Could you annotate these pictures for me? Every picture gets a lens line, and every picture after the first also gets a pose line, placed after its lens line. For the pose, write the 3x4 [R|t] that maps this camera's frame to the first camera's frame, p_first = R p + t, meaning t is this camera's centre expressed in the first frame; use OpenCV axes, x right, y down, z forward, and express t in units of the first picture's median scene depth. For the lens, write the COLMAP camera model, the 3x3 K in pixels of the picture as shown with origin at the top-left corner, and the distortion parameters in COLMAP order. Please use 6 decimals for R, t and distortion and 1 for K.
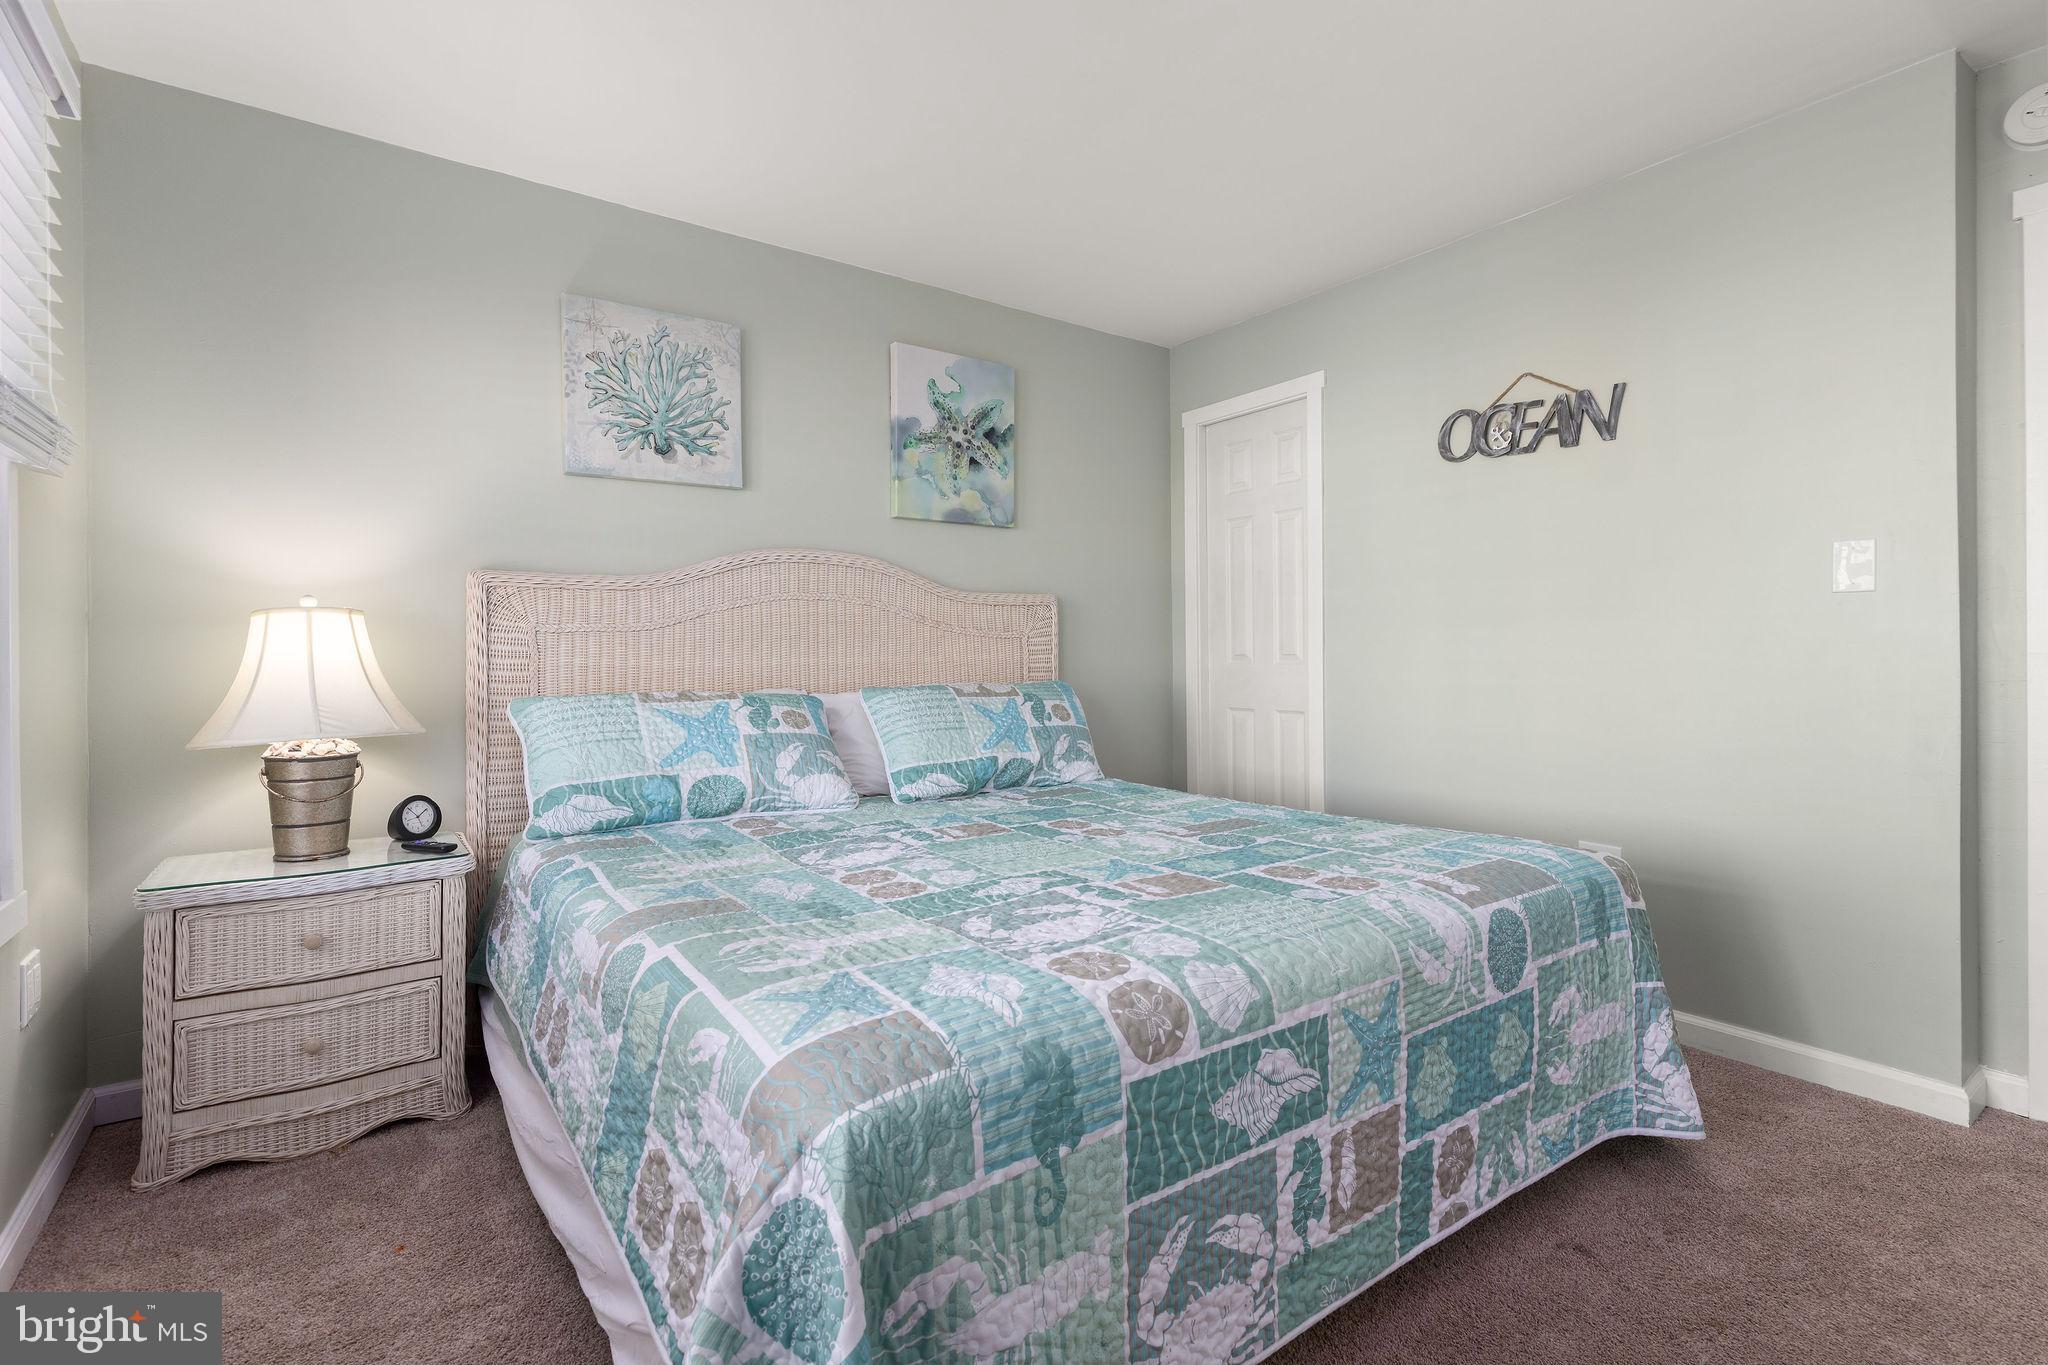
lens RADIAL K [[929.3, 0, 1024.3], [0, 929.3, 653.0], [0, 0, 1]] dist [0.005737, -0.001951]
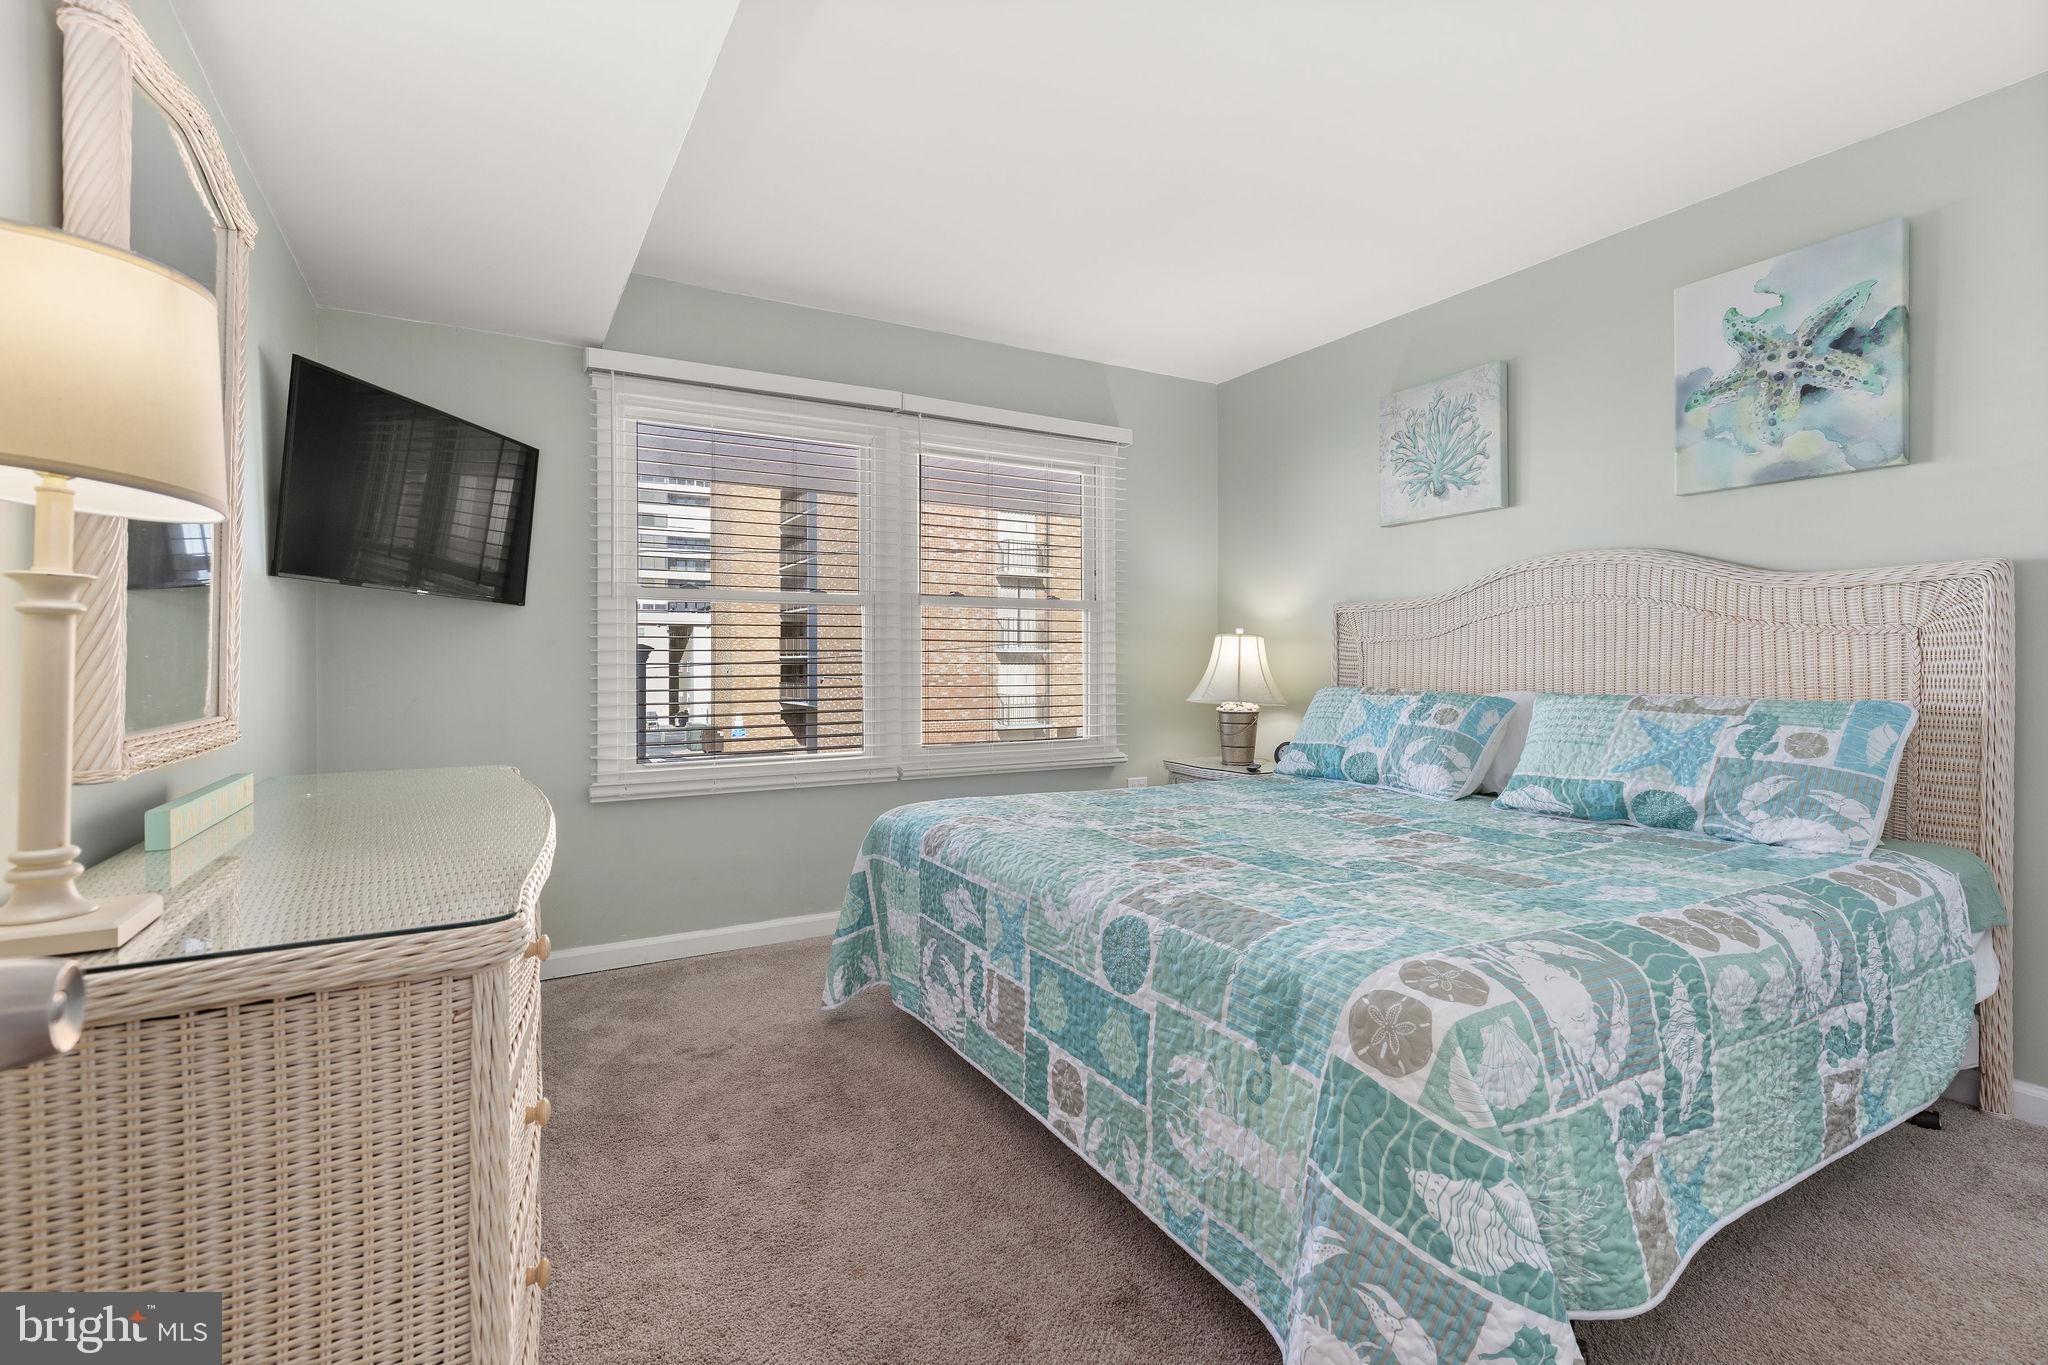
lens RADIAL K [[929.3, 0, 1019.8], [0, 929.3, 660.9], [0, 0, 1]] dist [0.005737, -0.001951]
pose [[-0.103136, 0.005115, -0.994654, 1.023822], [0.003528, 0.999982, 0.004777, -0.003695], [0.994661, -0.003016, -0.103152, 0.660912]]
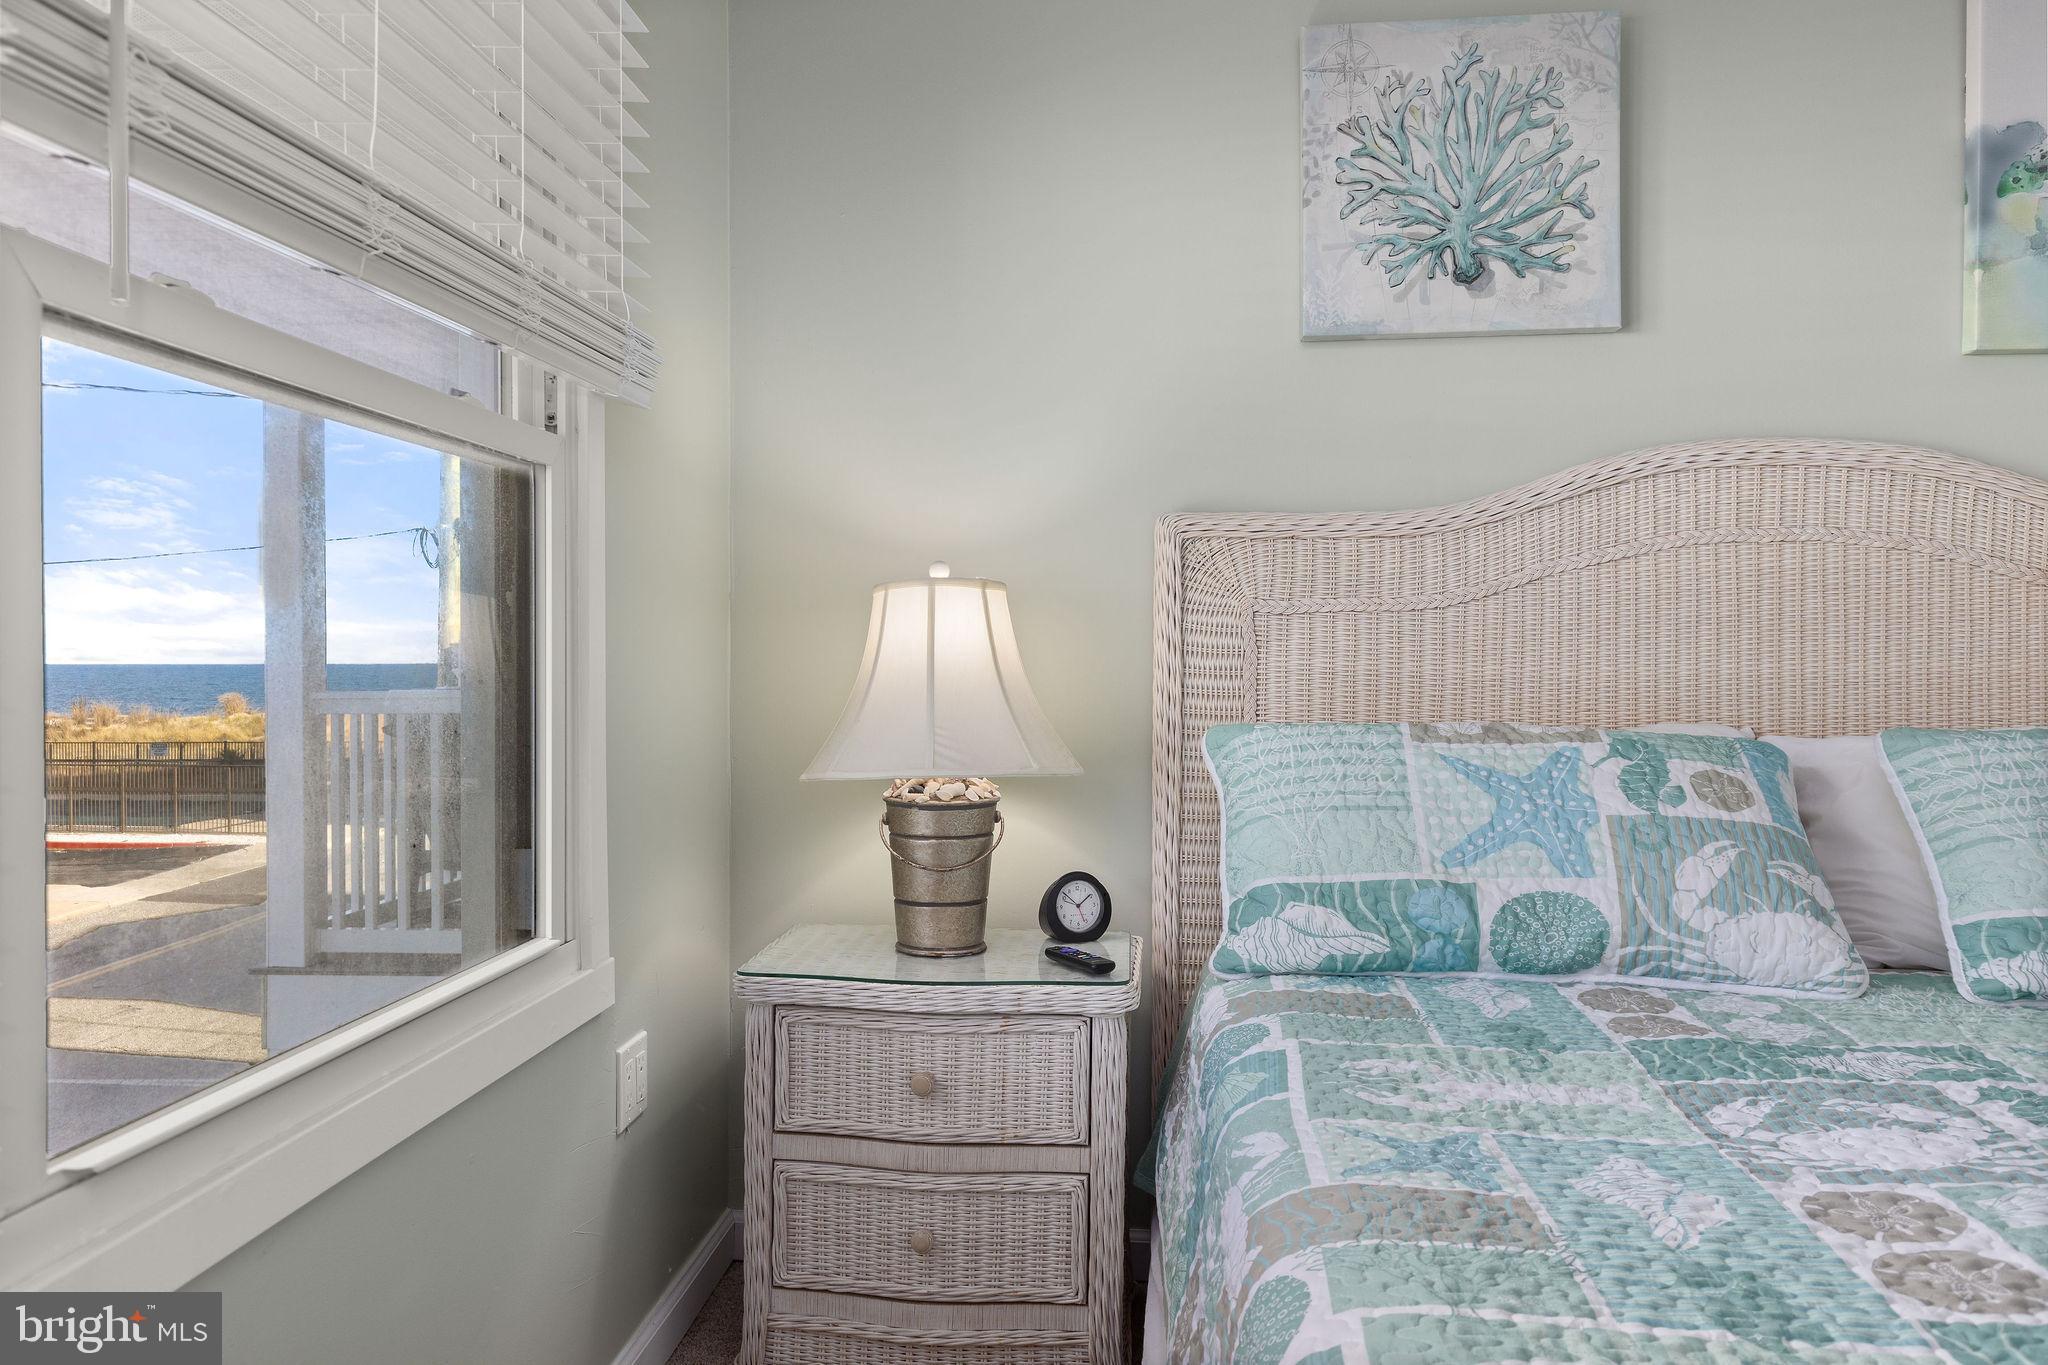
lens RADIAL K [[1456.2, 0, 1023.1], [0, 1456.2, 667.4], [0, 0, 1]] dist [-0.003367, 0.000181]
pose [[0.754995, 0.013760, -0.655586, -0.029687], [-0.005301, 0.999875, 0.014881, -0.001274], [0.655709, -0.007760, 0.754974, 0.217243]]
